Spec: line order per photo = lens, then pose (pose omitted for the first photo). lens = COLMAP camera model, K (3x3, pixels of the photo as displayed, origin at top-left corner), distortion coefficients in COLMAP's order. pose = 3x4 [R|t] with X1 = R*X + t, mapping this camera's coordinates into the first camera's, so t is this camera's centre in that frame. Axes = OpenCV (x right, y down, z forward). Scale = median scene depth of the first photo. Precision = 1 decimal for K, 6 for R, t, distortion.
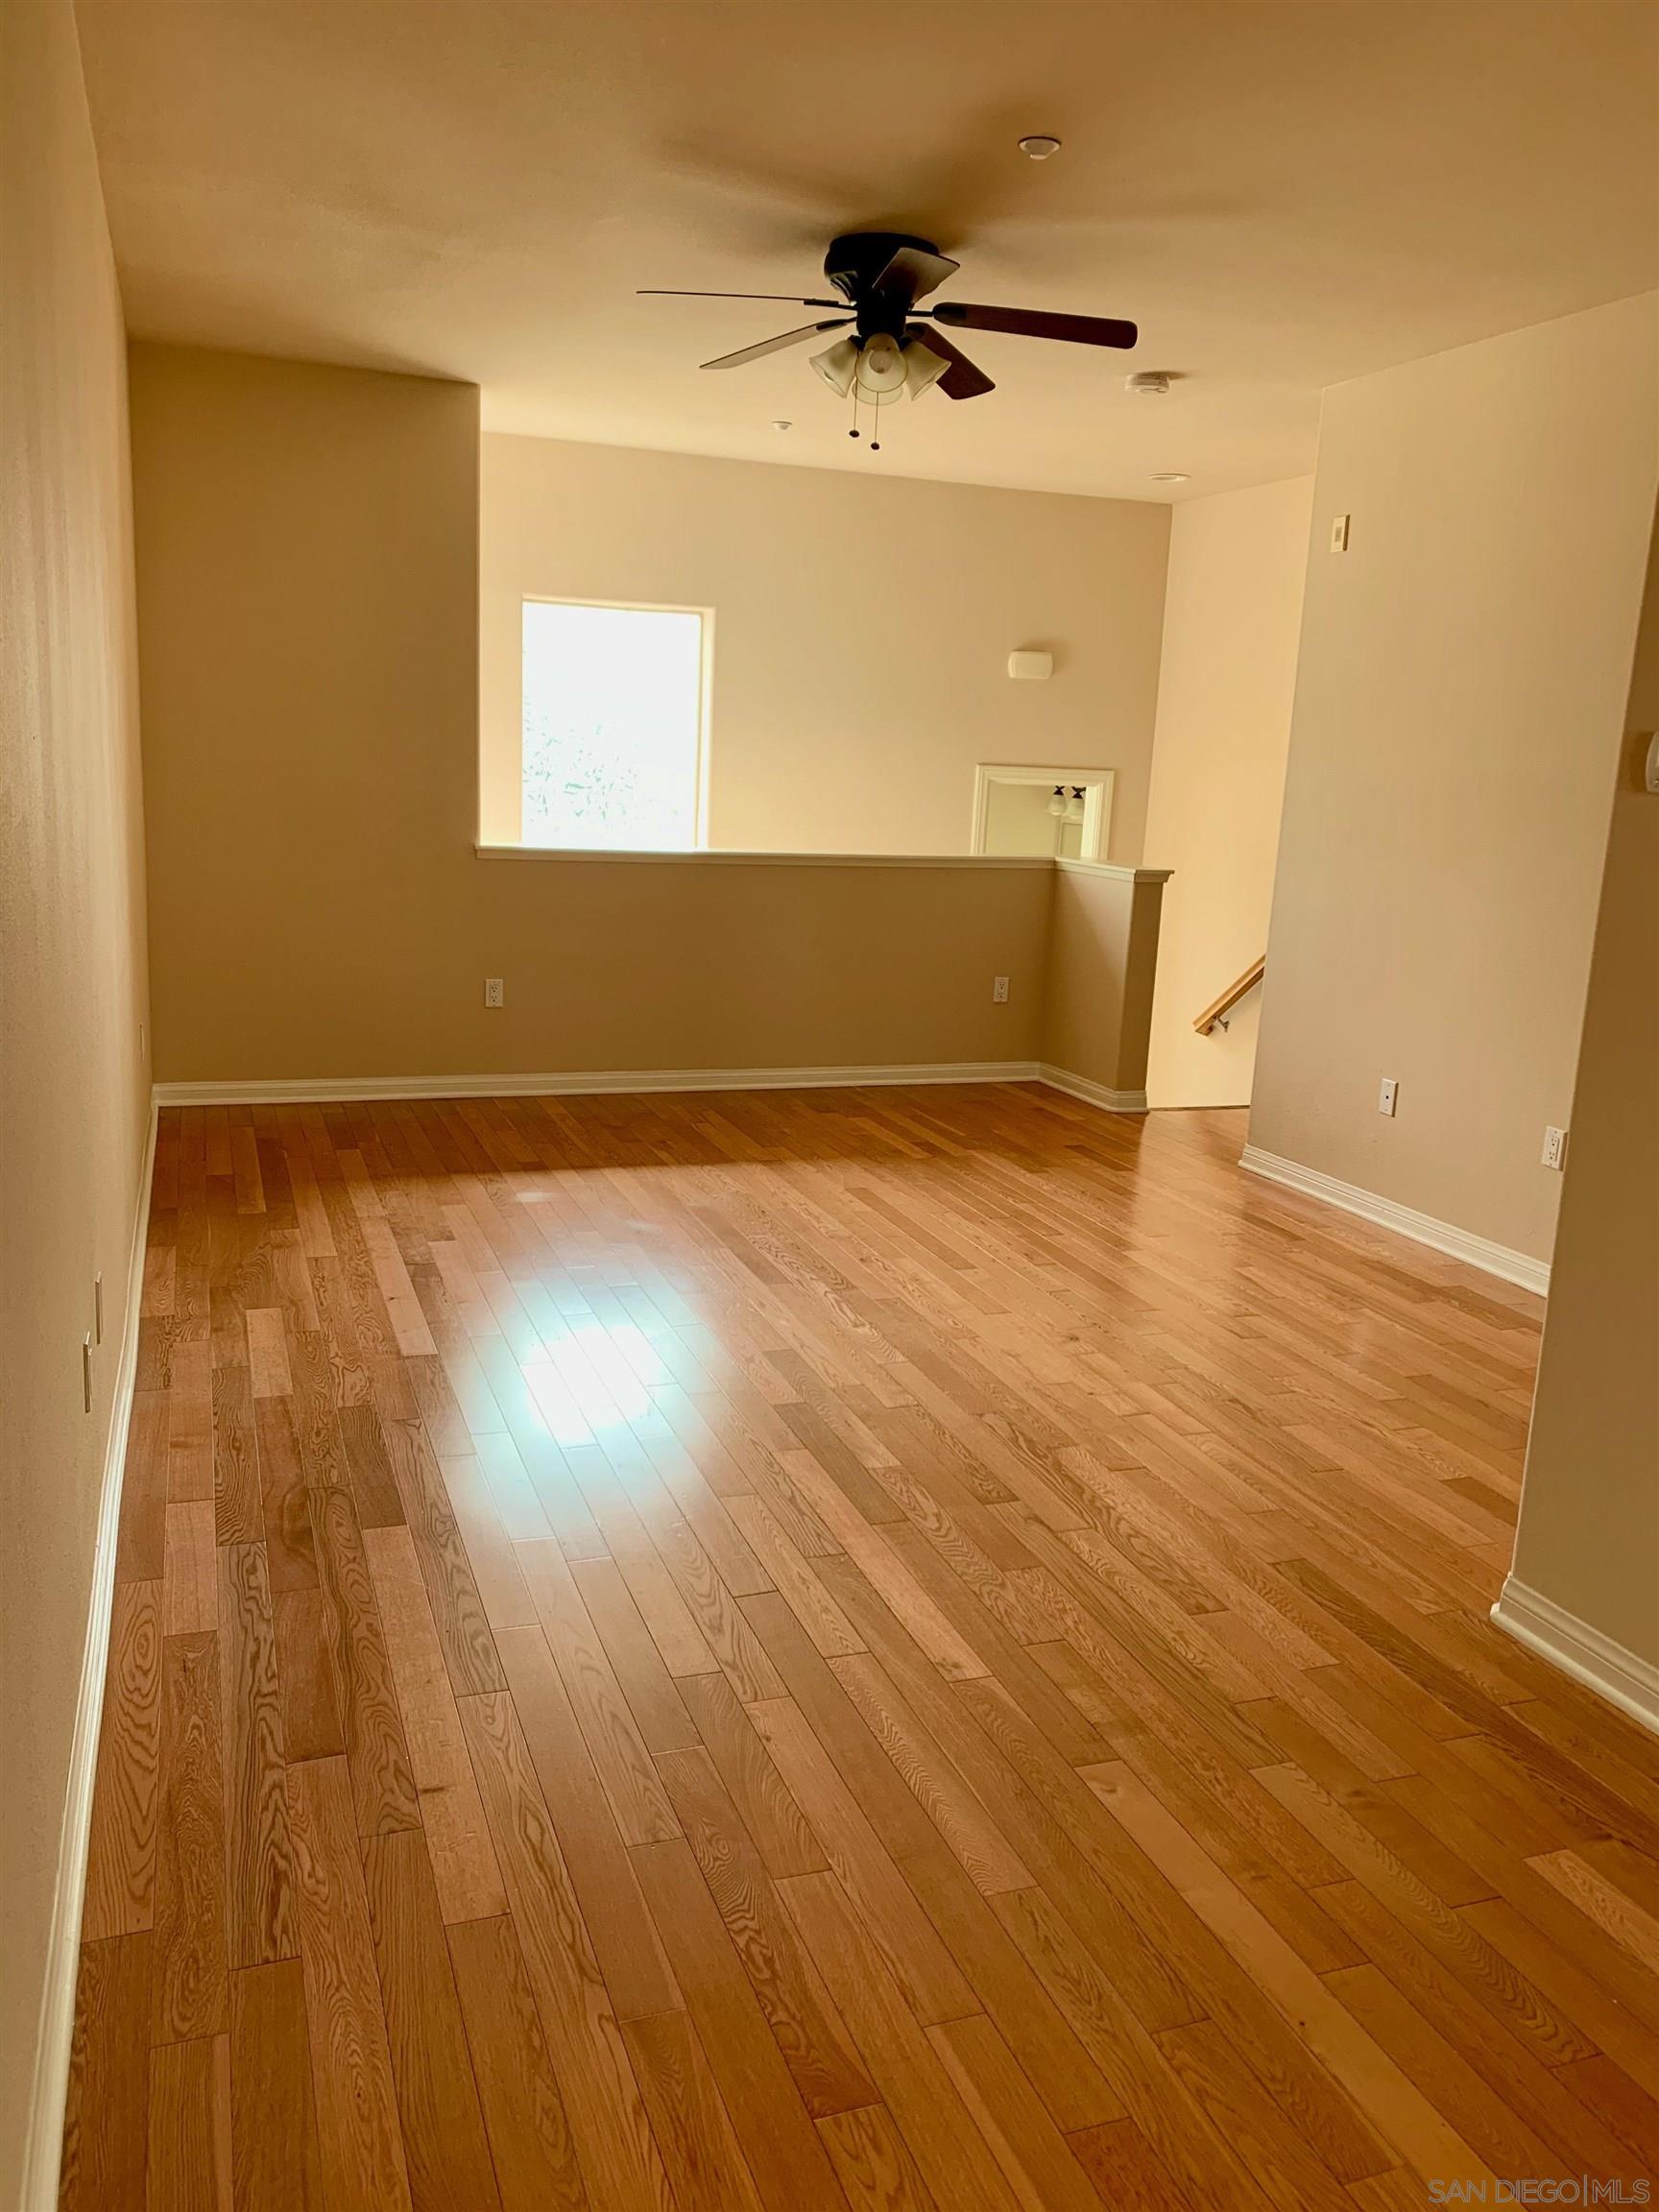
lens RADIAL K [[1666.9, 0, 827.6], [0, 1666.9, 1103.8], [0, 0, 1]] dist [0.022449, -0.034897]
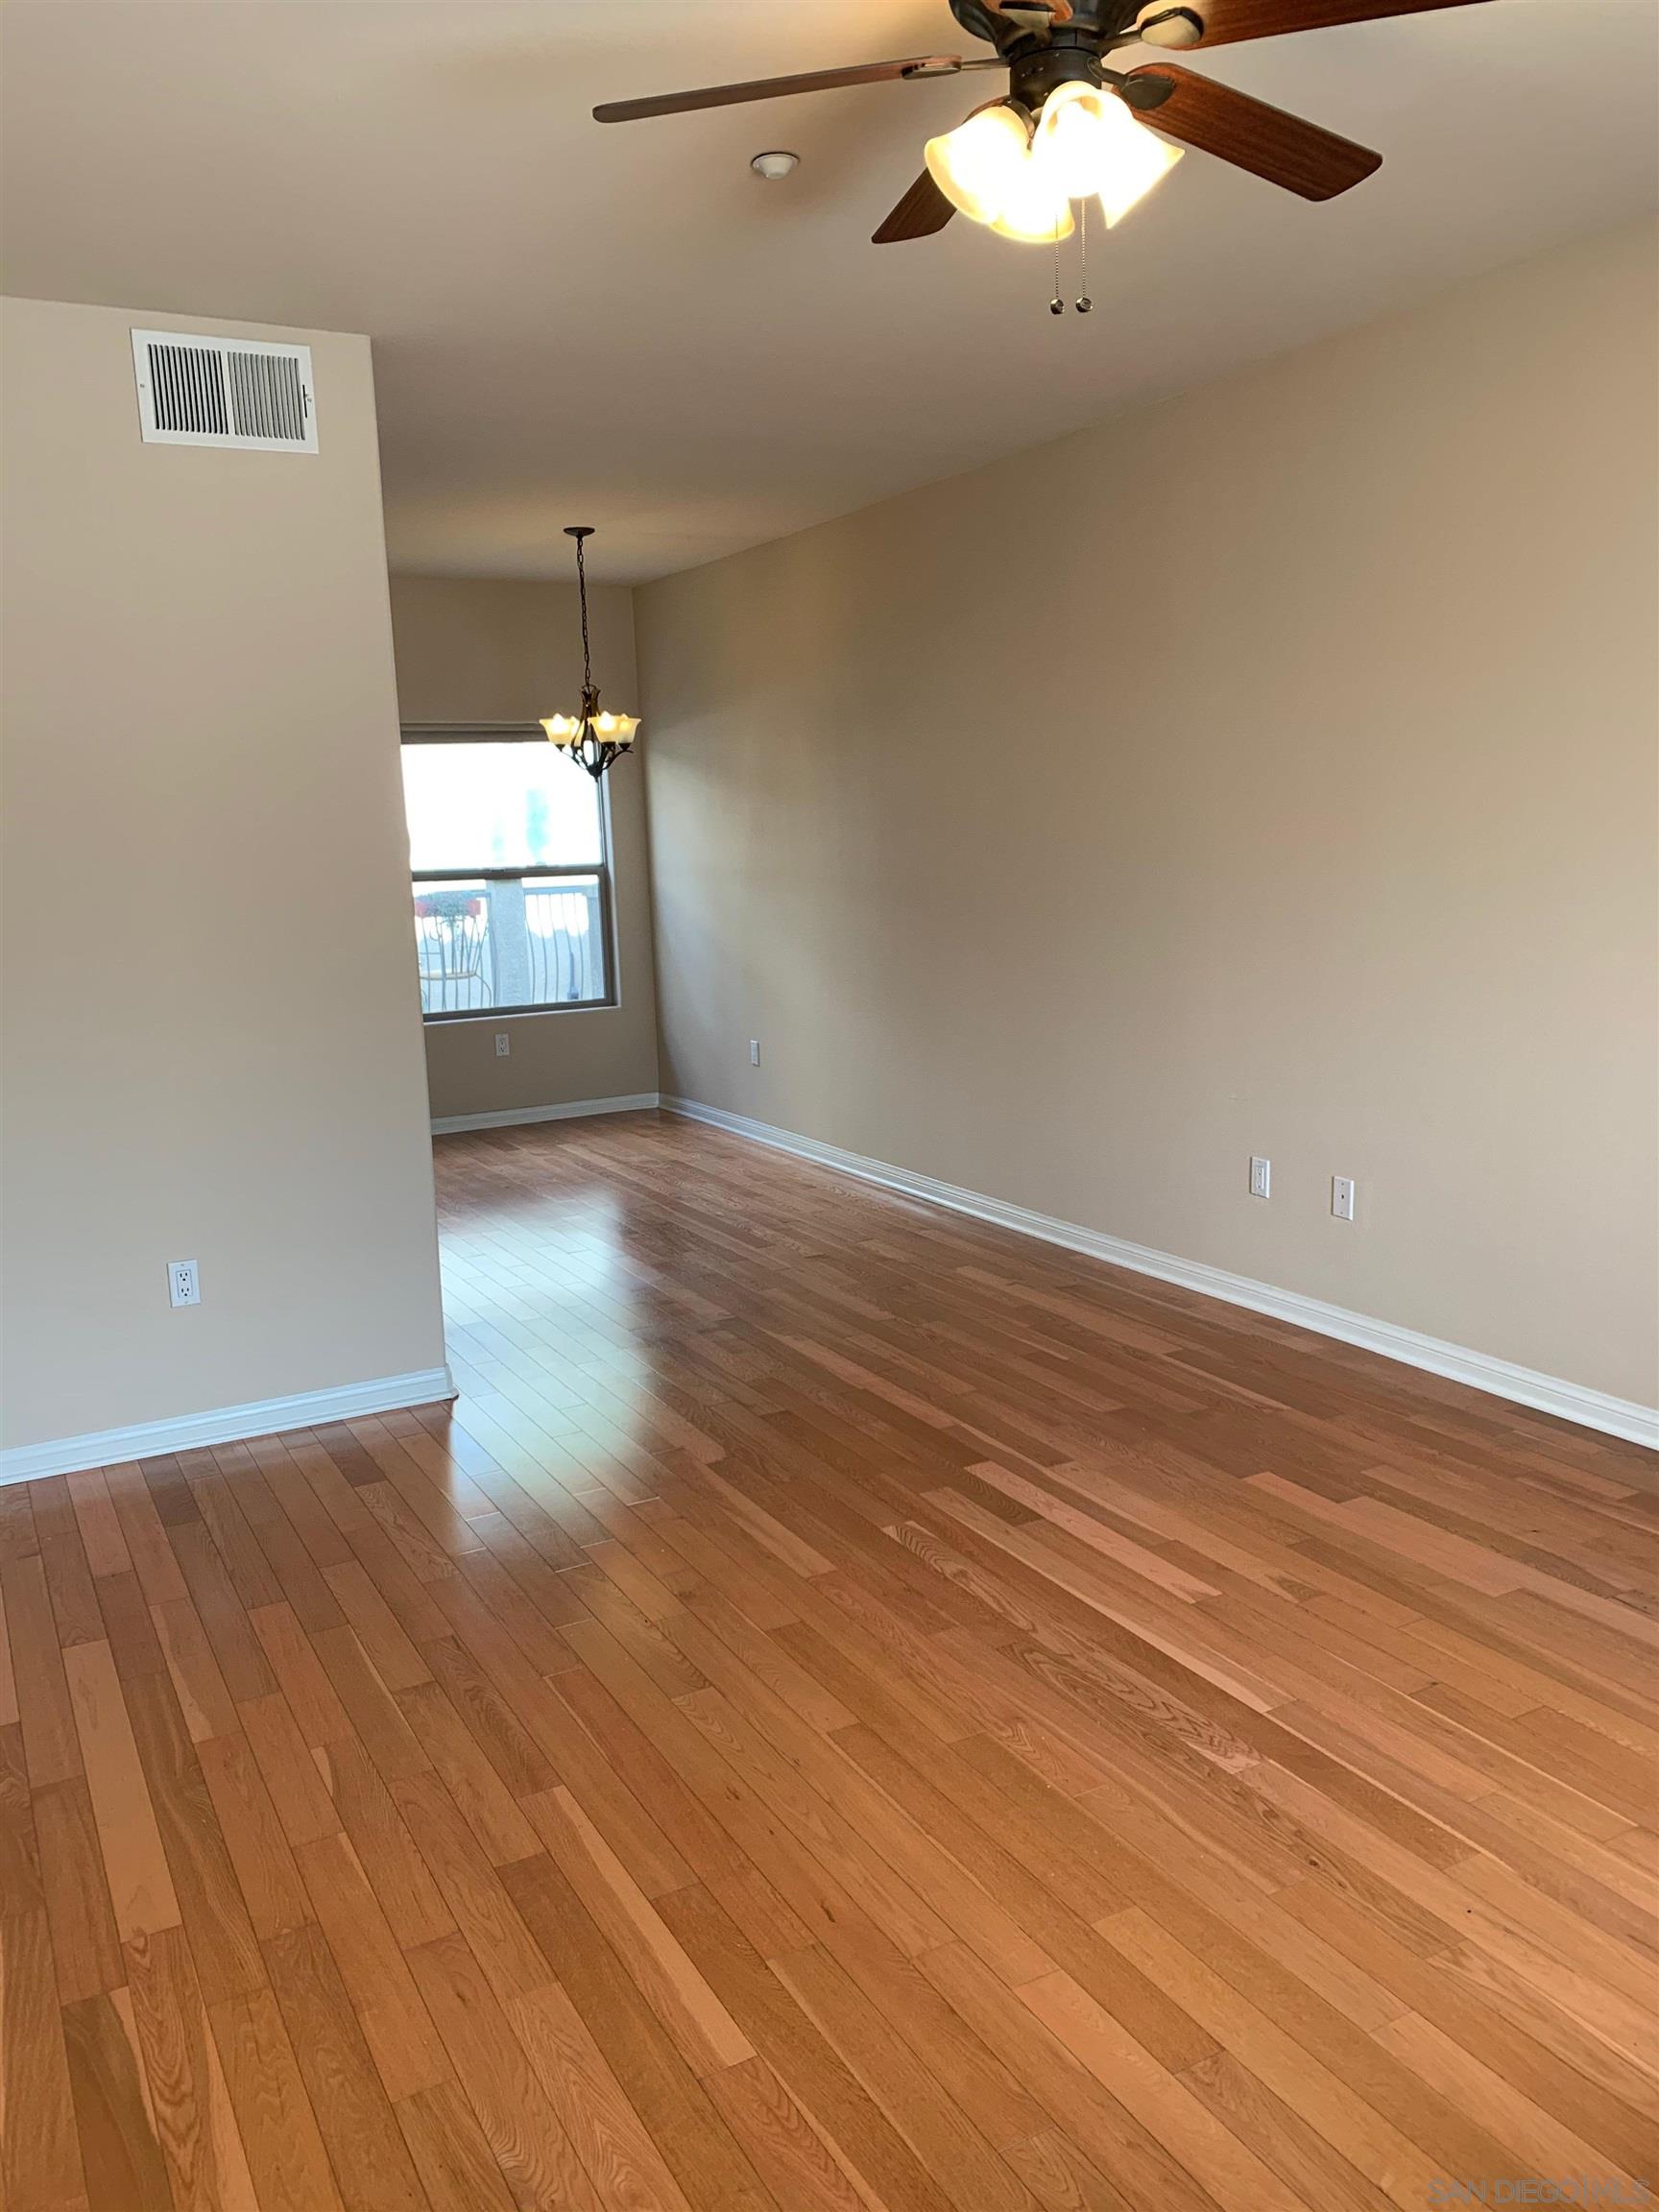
lens RADIAL K [[1666.9, 0, 830.0], [0, 1666.9, 1106.1], [0, 0, 1]] dist [0.022449, -0.034897]
pose [[-0.989300, 0.016670, -0.144942, 0.235645], [-0.036744, 0.932961, 0.358099, -0.438399], [0.141195, 0.359593, -0.922365, 2.037654]]
